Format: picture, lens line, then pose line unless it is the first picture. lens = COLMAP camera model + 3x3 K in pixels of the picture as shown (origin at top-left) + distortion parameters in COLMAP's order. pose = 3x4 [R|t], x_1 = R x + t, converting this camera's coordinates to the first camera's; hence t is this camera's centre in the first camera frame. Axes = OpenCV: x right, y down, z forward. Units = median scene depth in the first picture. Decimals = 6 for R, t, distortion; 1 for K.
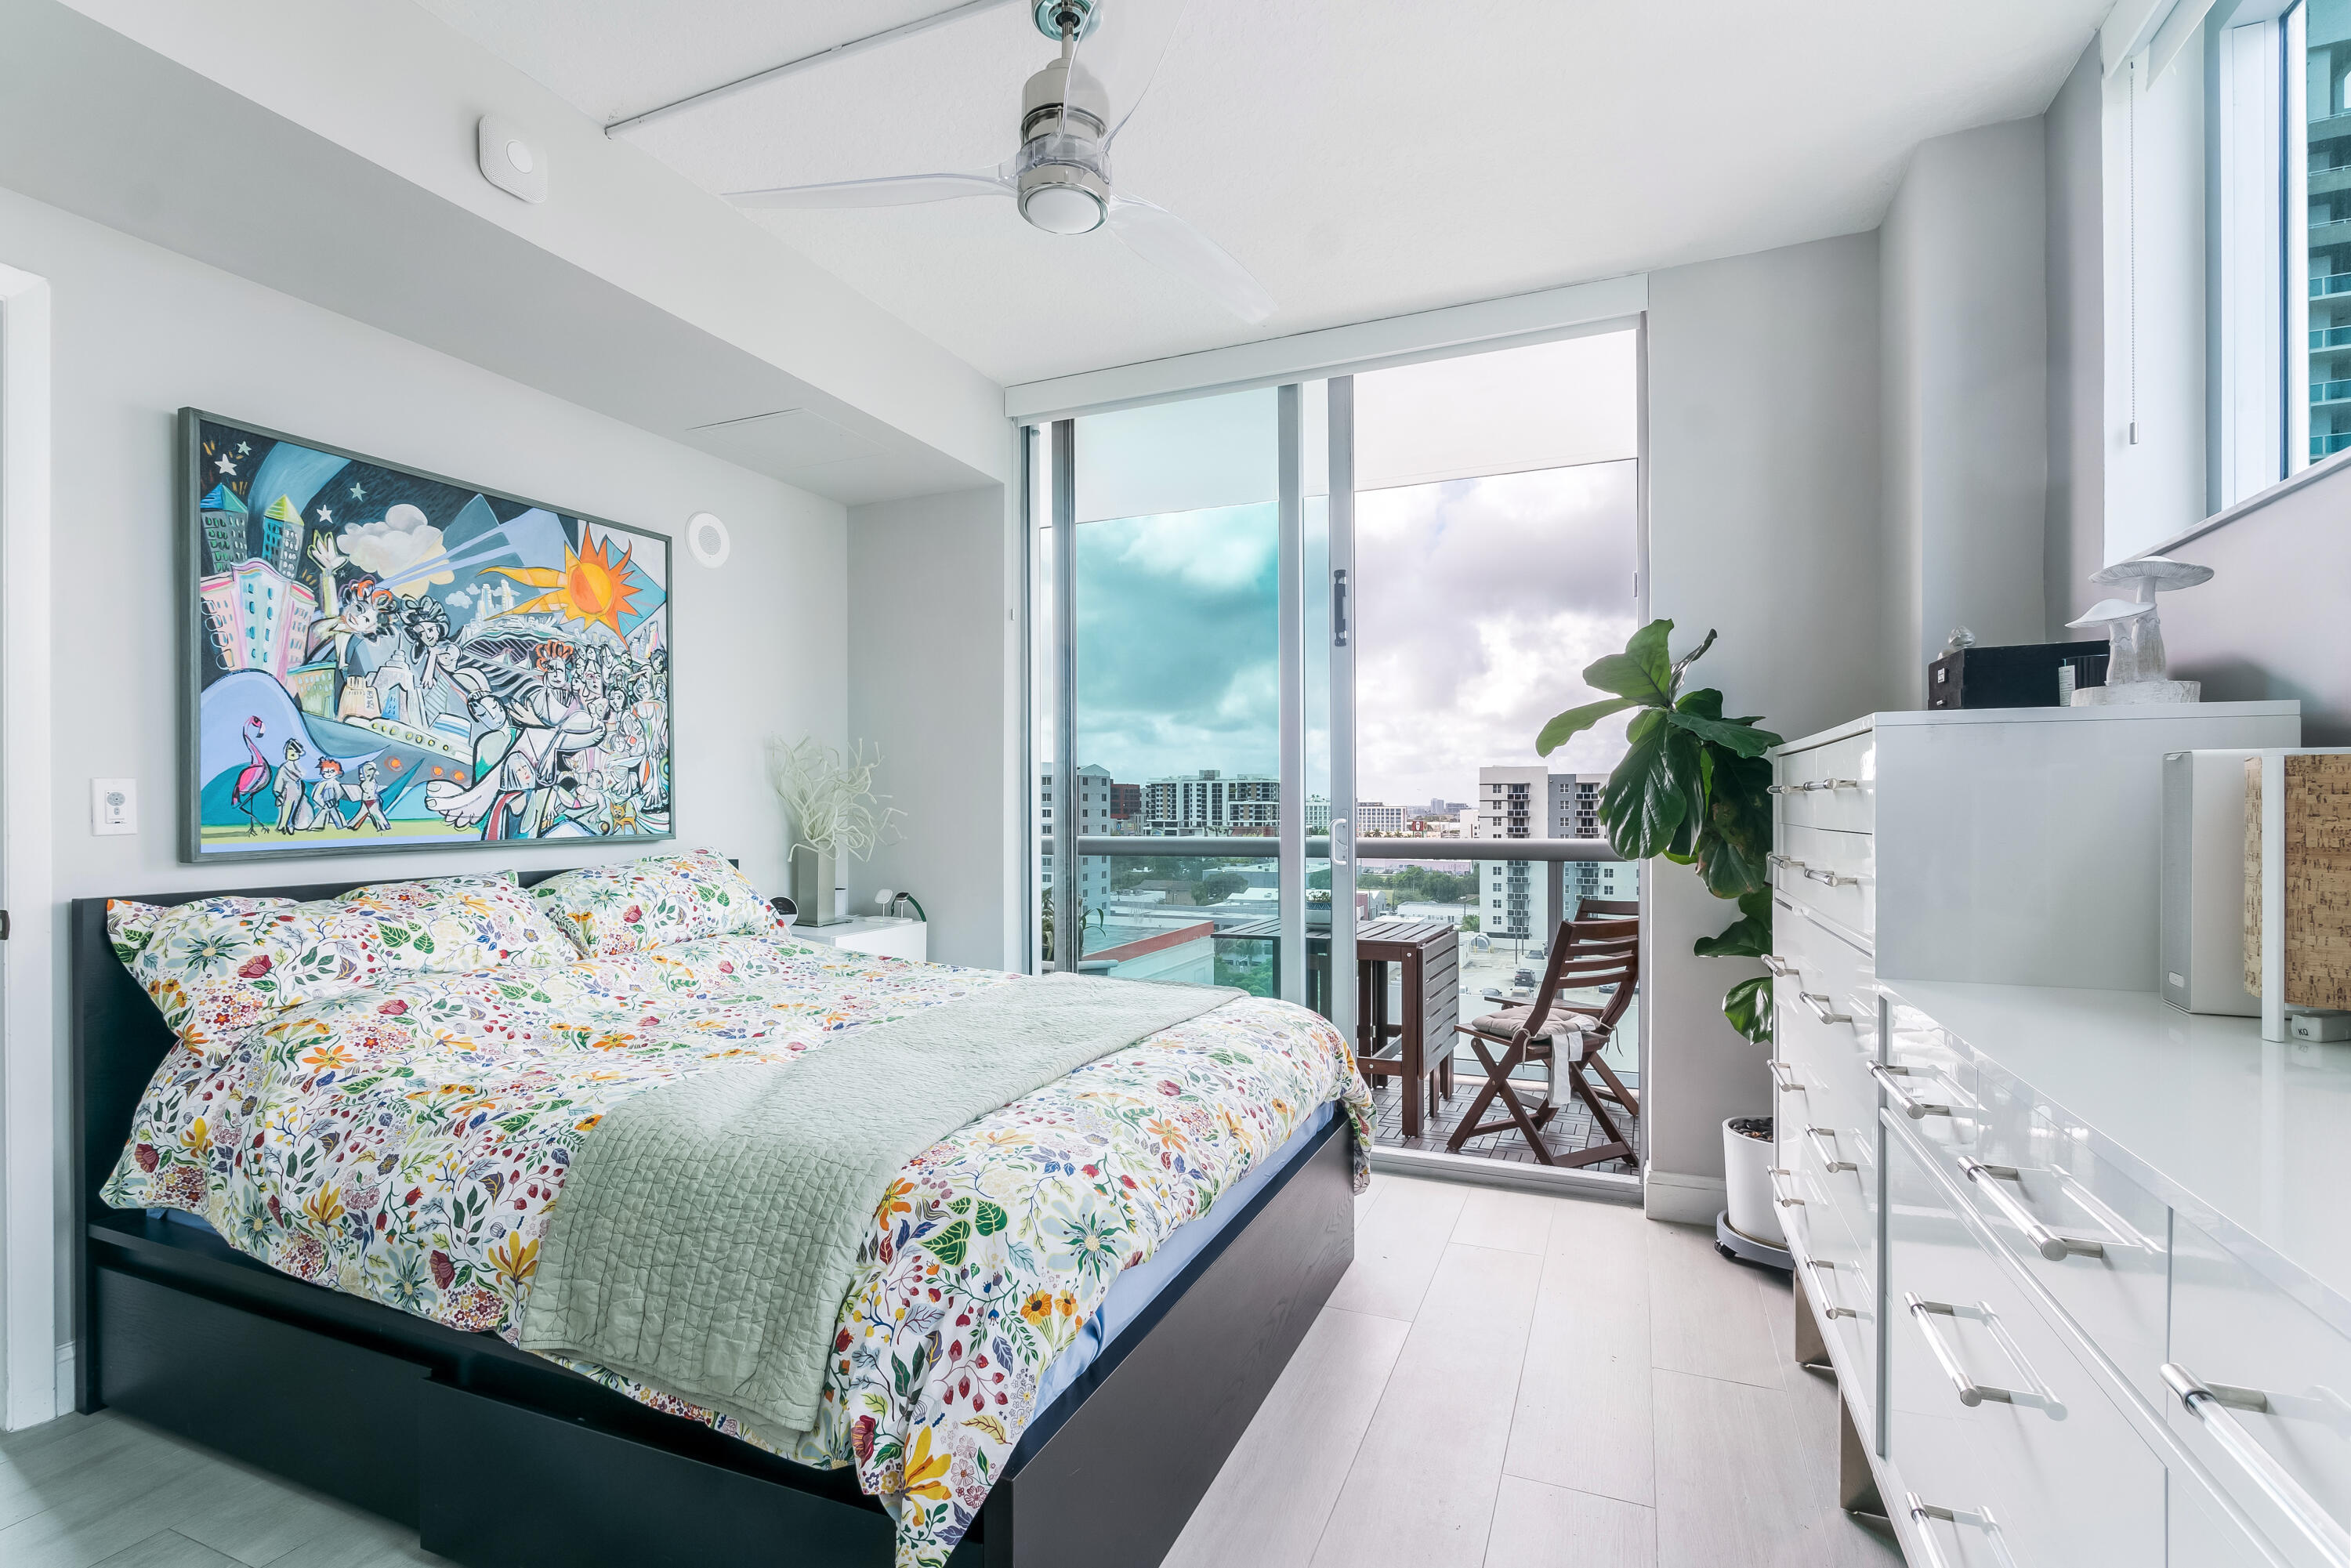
lens RADIAL K [[1084.6, 0, 1181.3], [0, 1084.6, 816.7], [0, 0, 1]] dist [-0.013797, 0.002924]
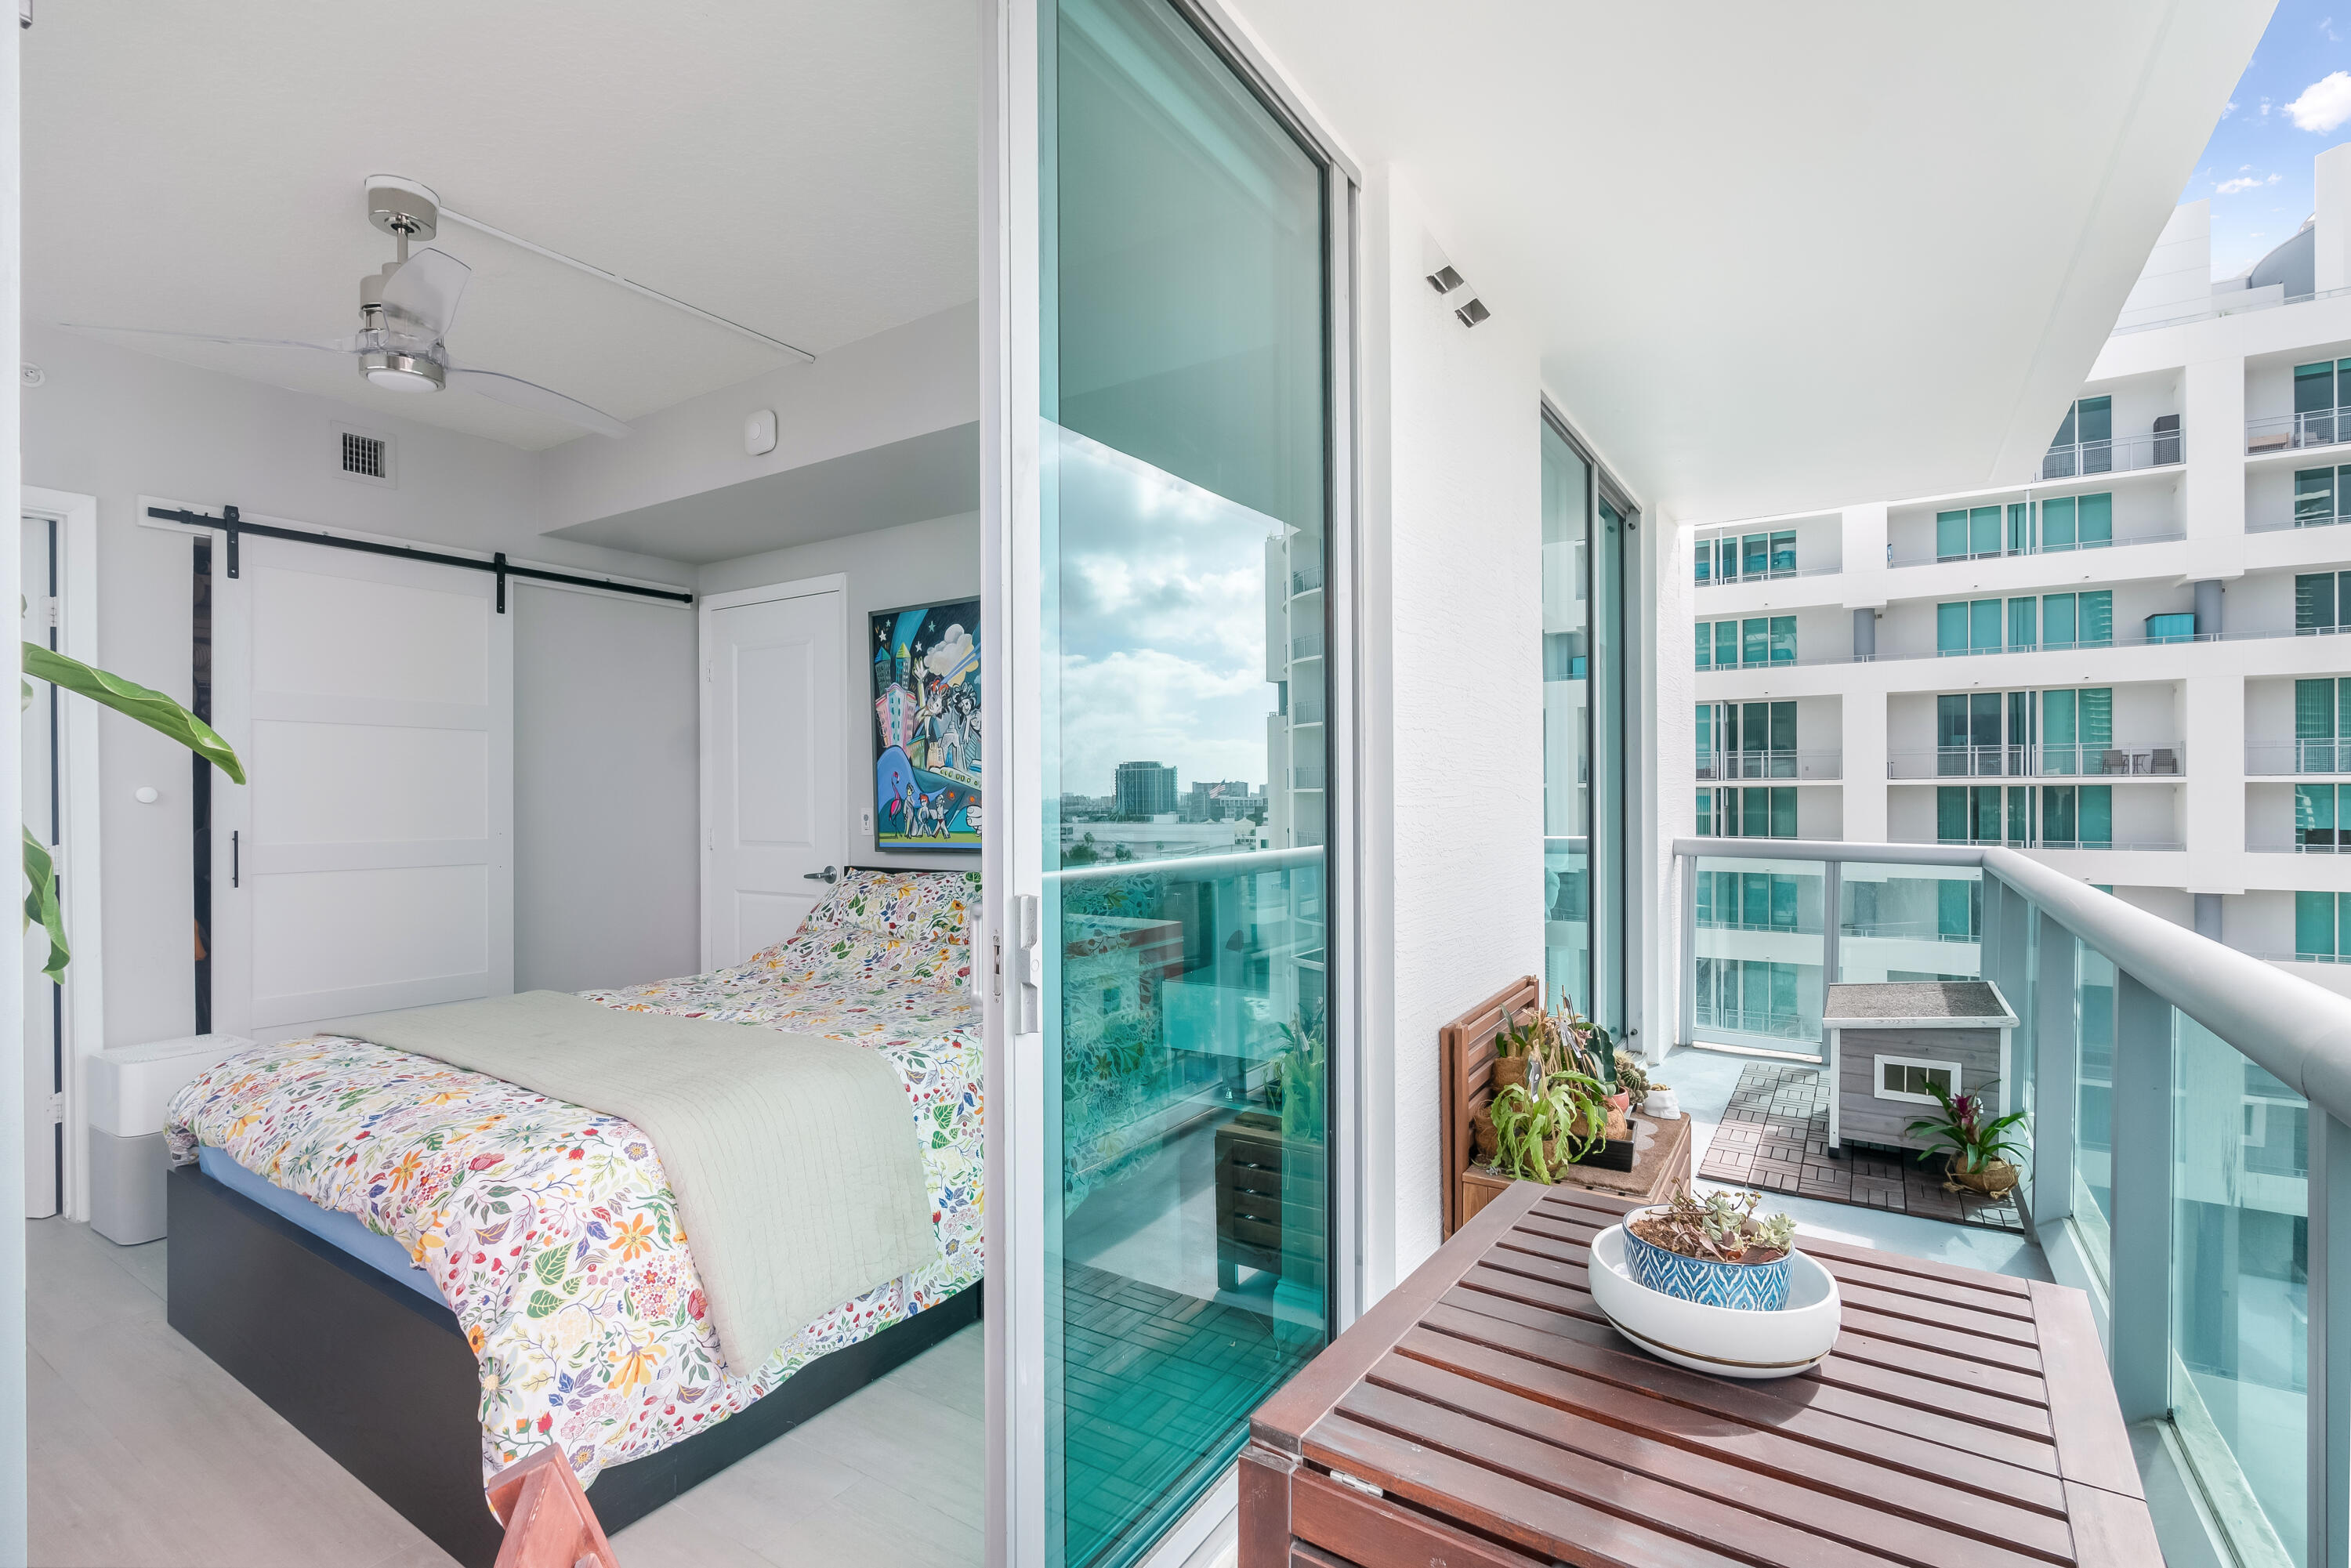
lens RADIAL K [[1084.6, 0, 1190.2], [0, 1084.6, 789.5], [0, 0, 1]] dist [-0.013797, 0.002924]
pose [[-0.187139, 0.008737, -0.982295, 0.762986], [-0.002889, 0.999951, 0.009444, -0.076817], [0.982329, 0.004605, -0.187105, 1.707890]]
